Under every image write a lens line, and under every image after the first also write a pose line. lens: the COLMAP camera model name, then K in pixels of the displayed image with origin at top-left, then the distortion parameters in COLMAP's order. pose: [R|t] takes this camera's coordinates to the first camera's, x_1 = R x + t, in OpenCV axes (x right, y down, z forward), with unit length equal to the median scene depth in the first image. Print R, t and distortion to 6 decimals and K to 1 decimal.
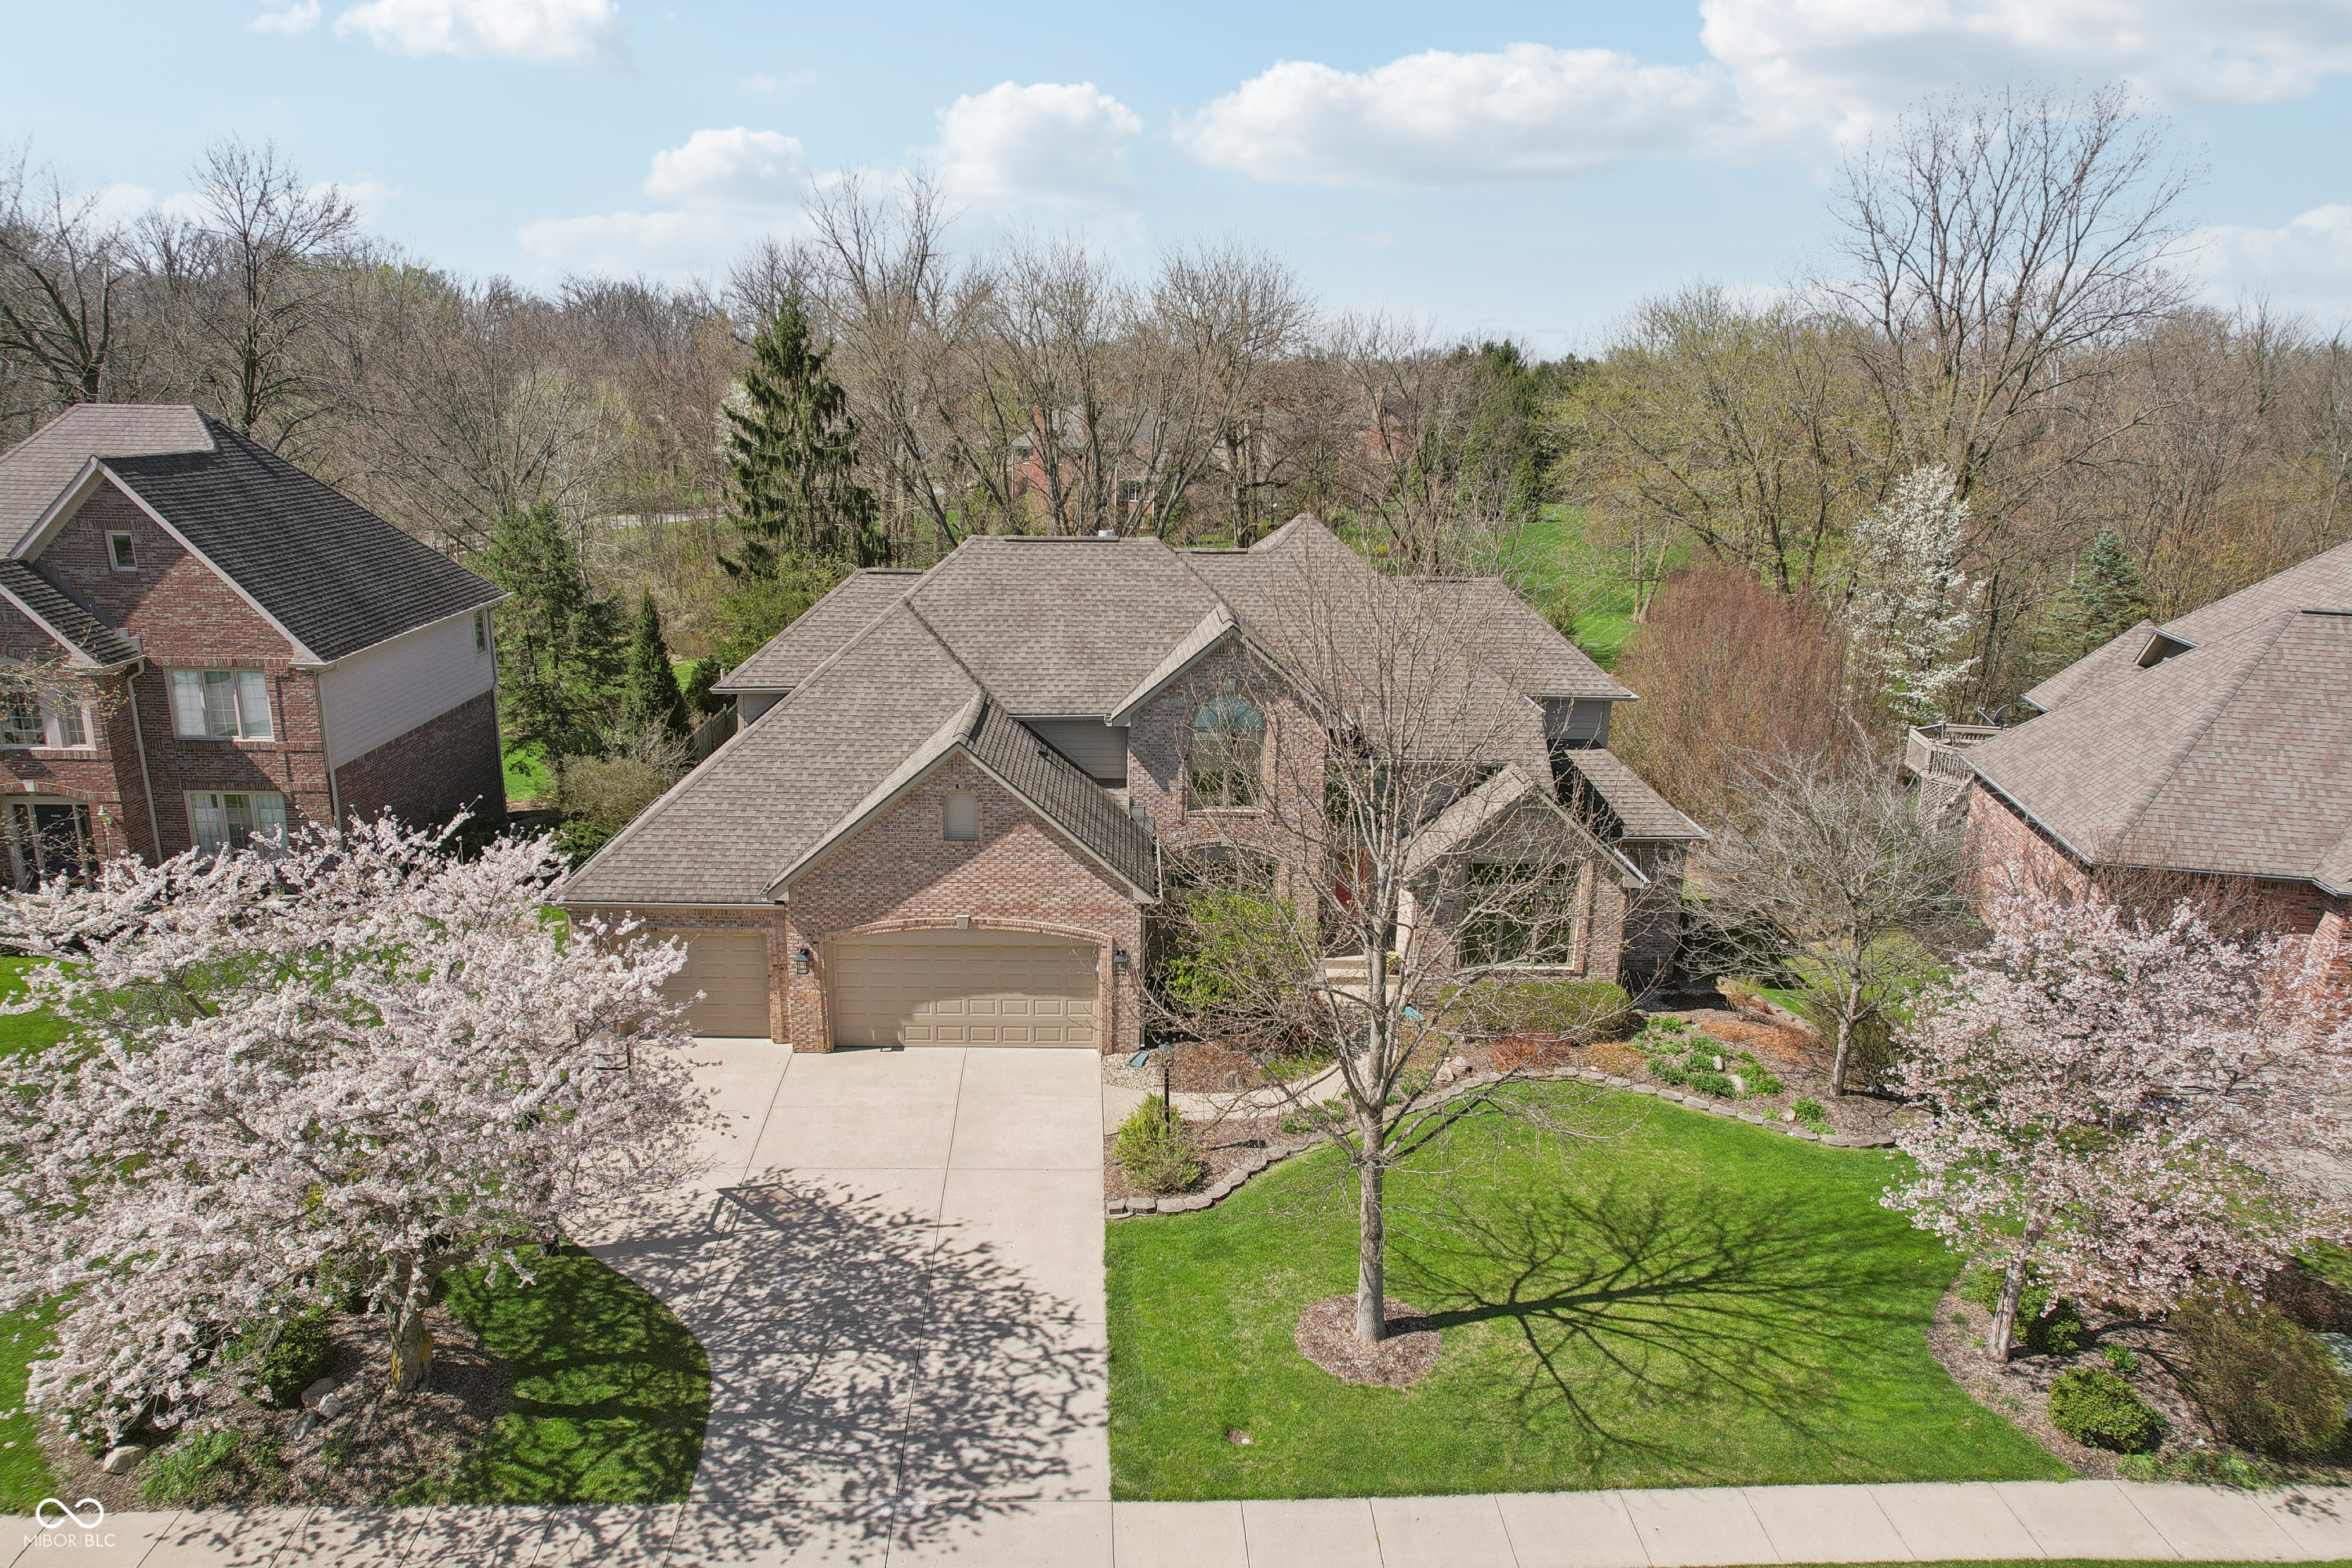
lens RADIAL K [[1499.9, 0, 1175.4], [0, 1499.9, 792.0], [0, 0, 1]] dist [-0.047133, 0.002758]
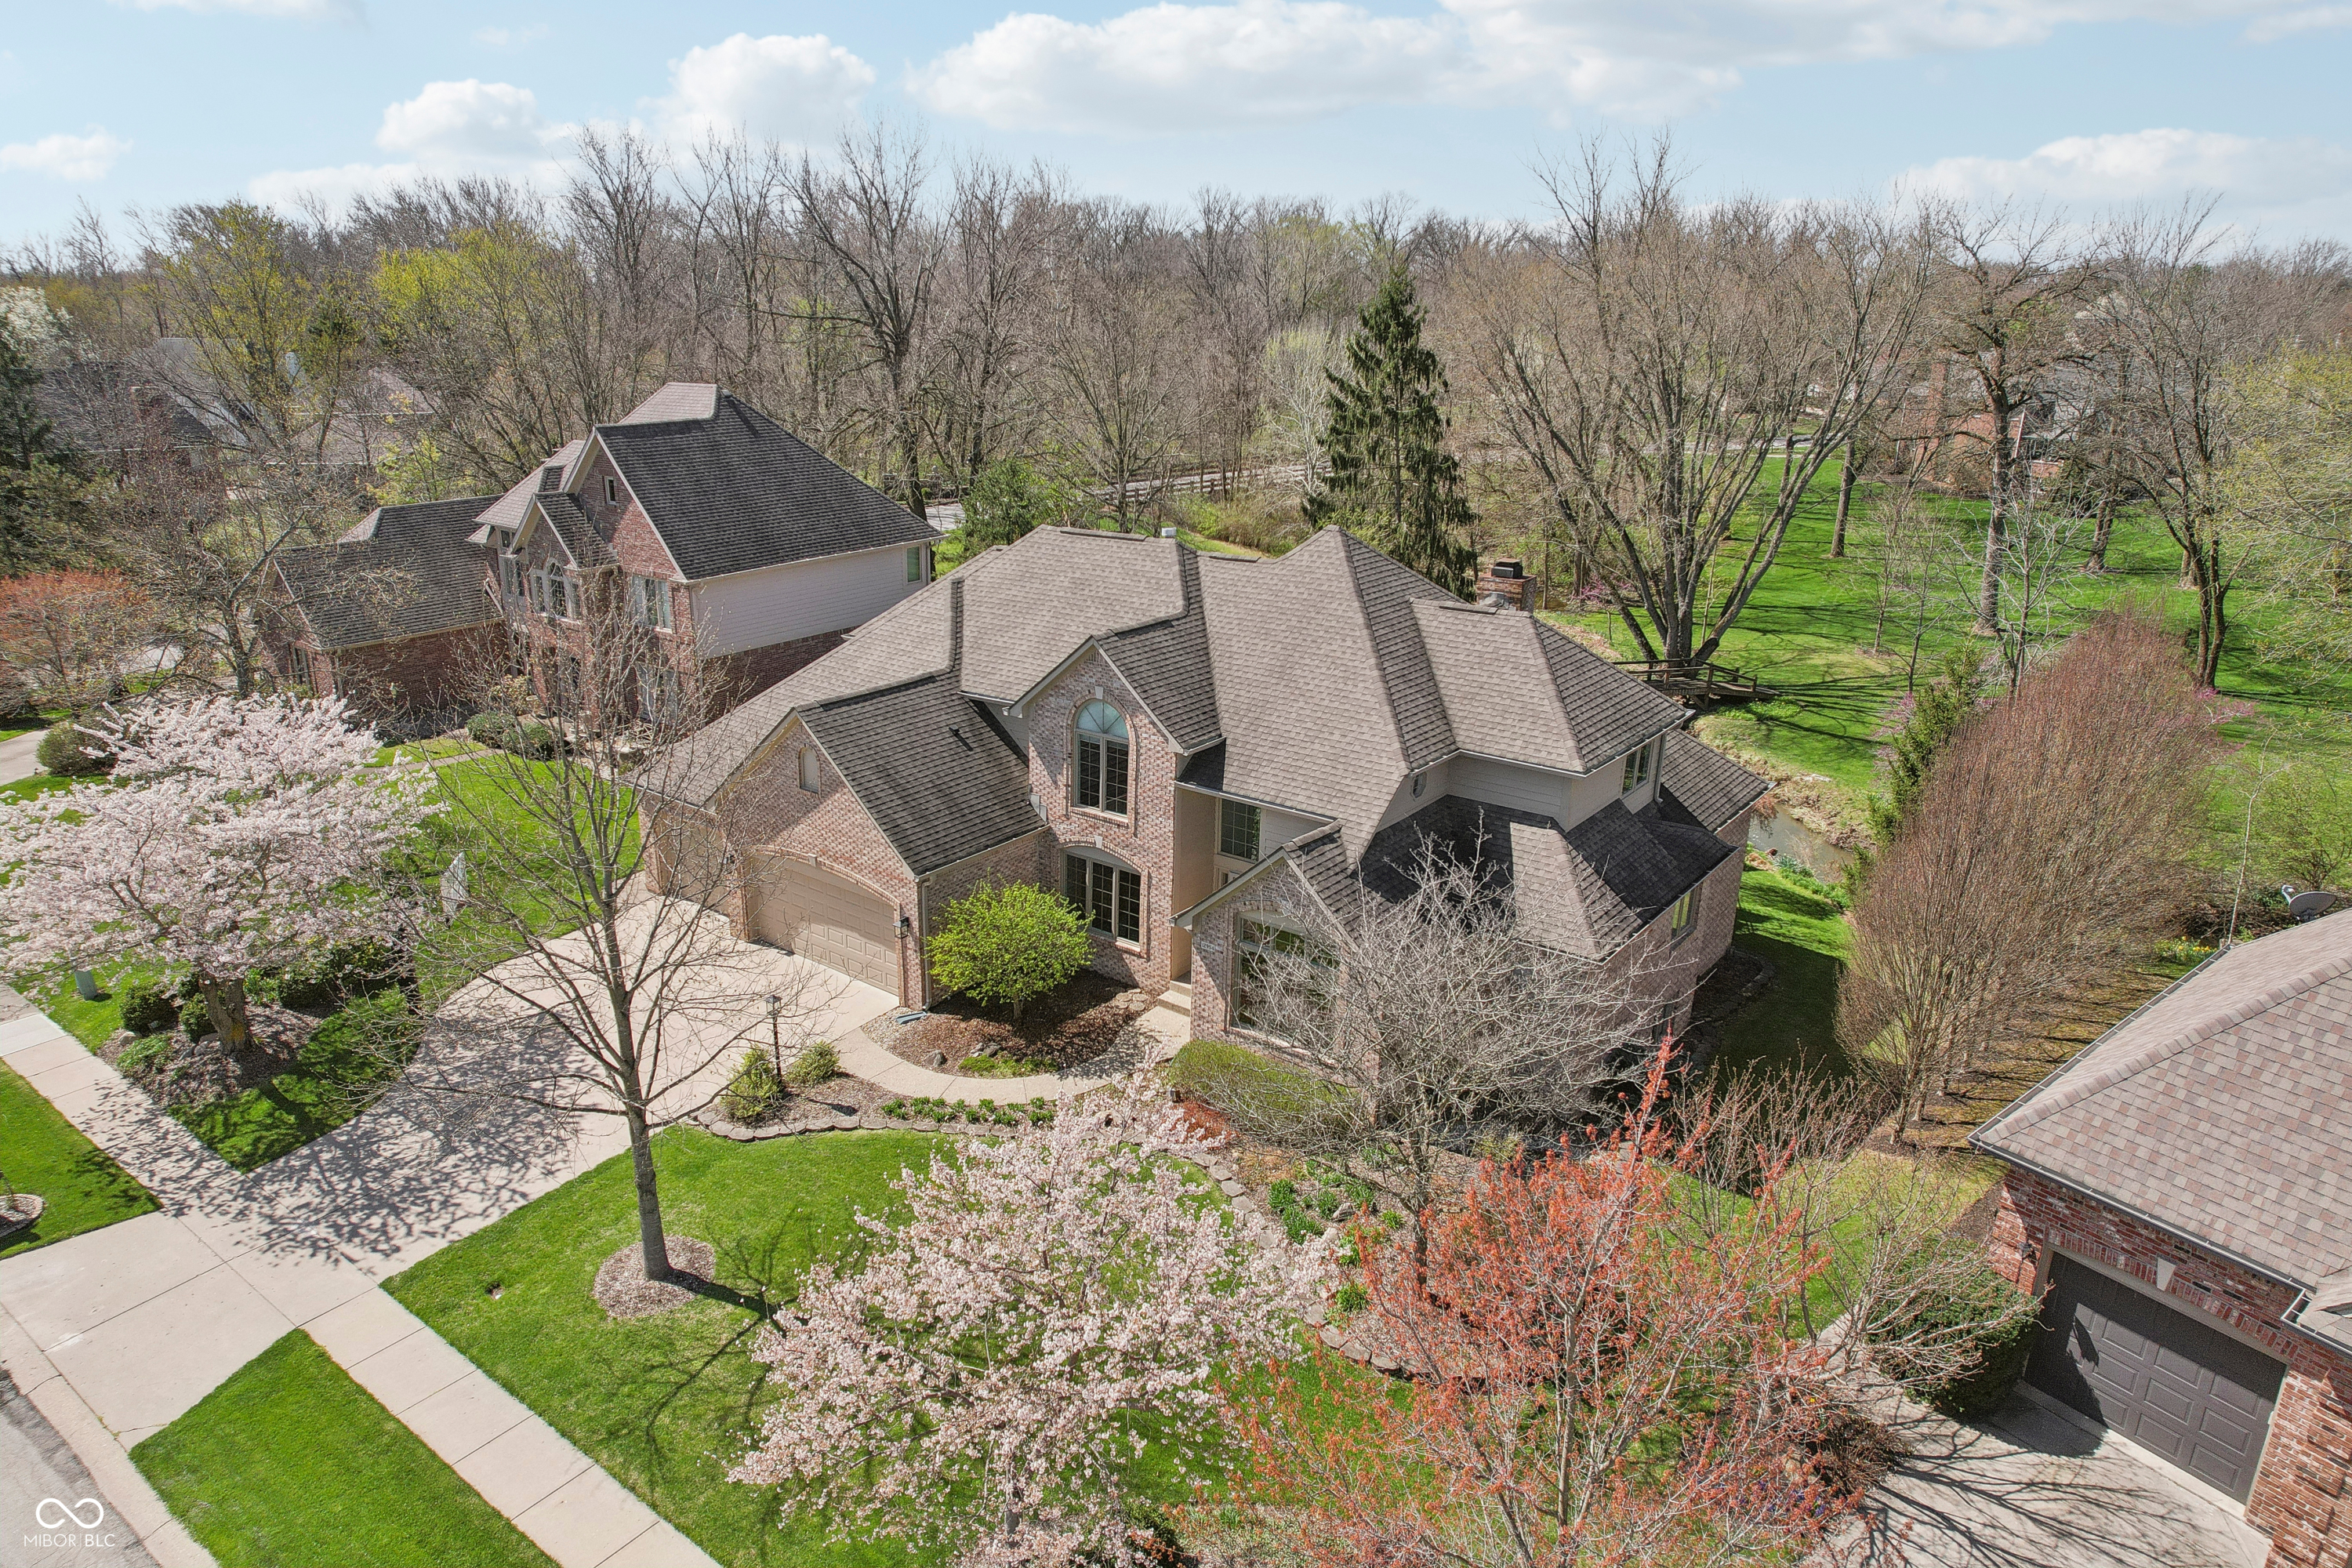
lens RADIAL K [[1477.4, 0, 1169.1], [0, 1477.4, 831.9], [0, 0, 1]] dist [-0.050541, 0.001672]
pose [[0.760964, 0.199260, -0.617438, 0.818125], [-0.154514, 0.979947, 0.125817, -0.129421], [0.630127, -0.000339, 0.776492, 0.296633]]
